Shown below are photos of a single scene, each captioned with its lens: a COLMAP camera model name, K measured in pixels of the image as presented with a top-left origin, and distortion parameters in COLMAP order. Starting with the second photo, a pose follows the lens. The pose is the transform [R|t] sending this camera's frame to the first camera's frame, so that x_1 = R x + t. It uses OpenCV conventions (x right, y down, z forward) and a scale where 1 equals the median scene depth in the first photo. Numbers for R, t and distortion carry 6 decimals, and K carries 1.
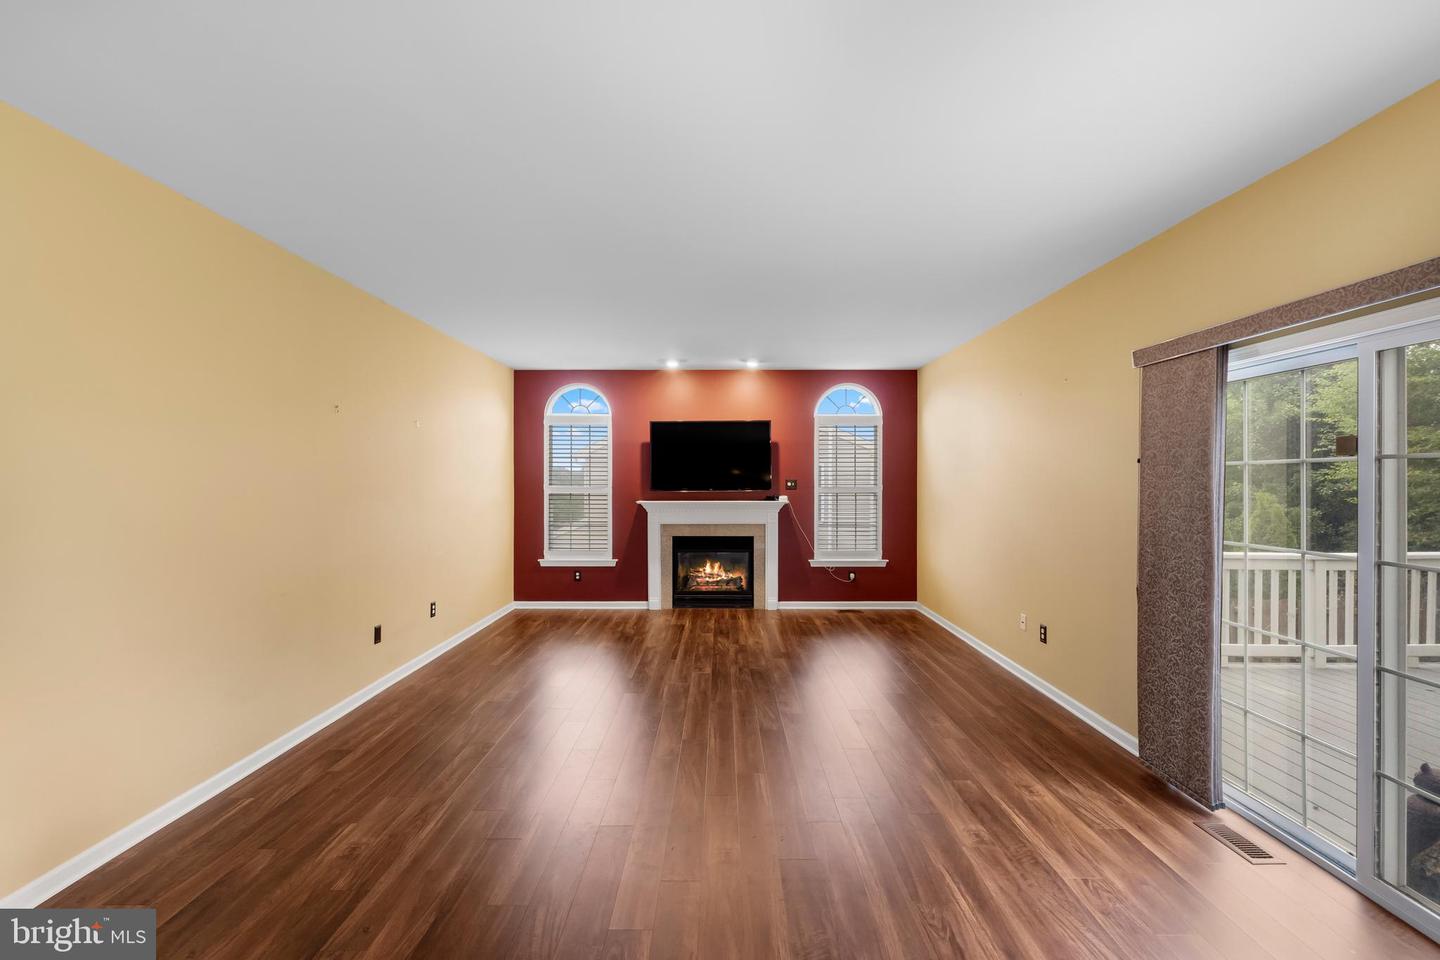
lens RADIAL K [[607.6, 0, 720.2], [0, 607.6, 482.8], [0, 0, 1]] dist [0.006958, -0.000911]
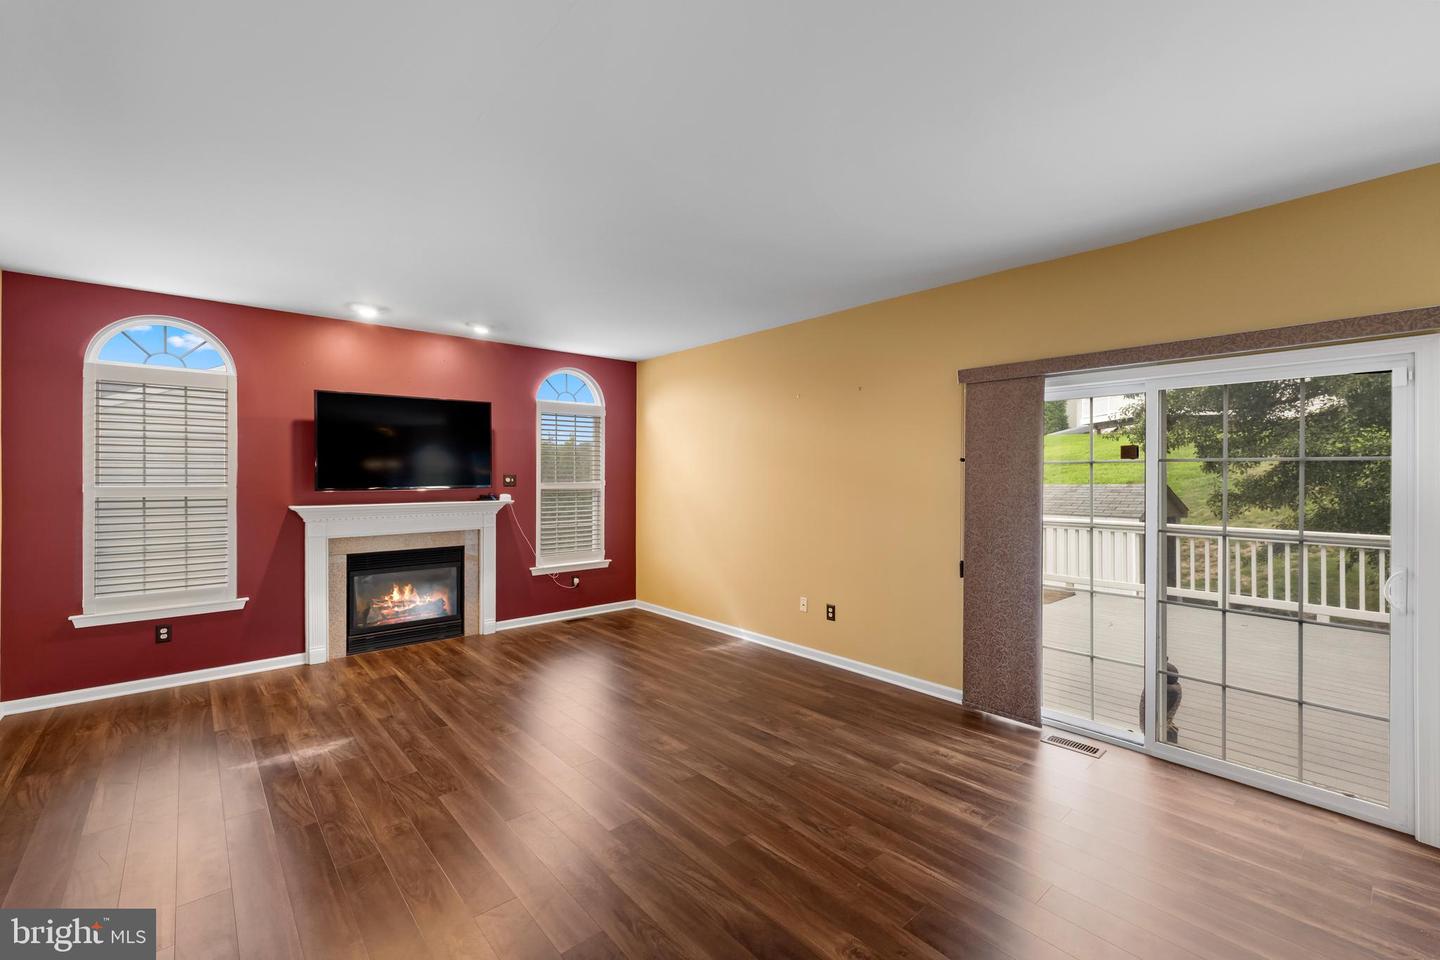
lens RADIAL K [[607.6, 0, 719.7], [0, 607.6, 473.9], [0, 0, 1]] dist [0.006958, -0.000911]
pose [[0.752485, 0.001083, 0.658609, -0.219456], [0.002716, 0.999985, -0.004747, -0.001310], [-0.658604, 0.005361, 0.752471, 0.178436]]
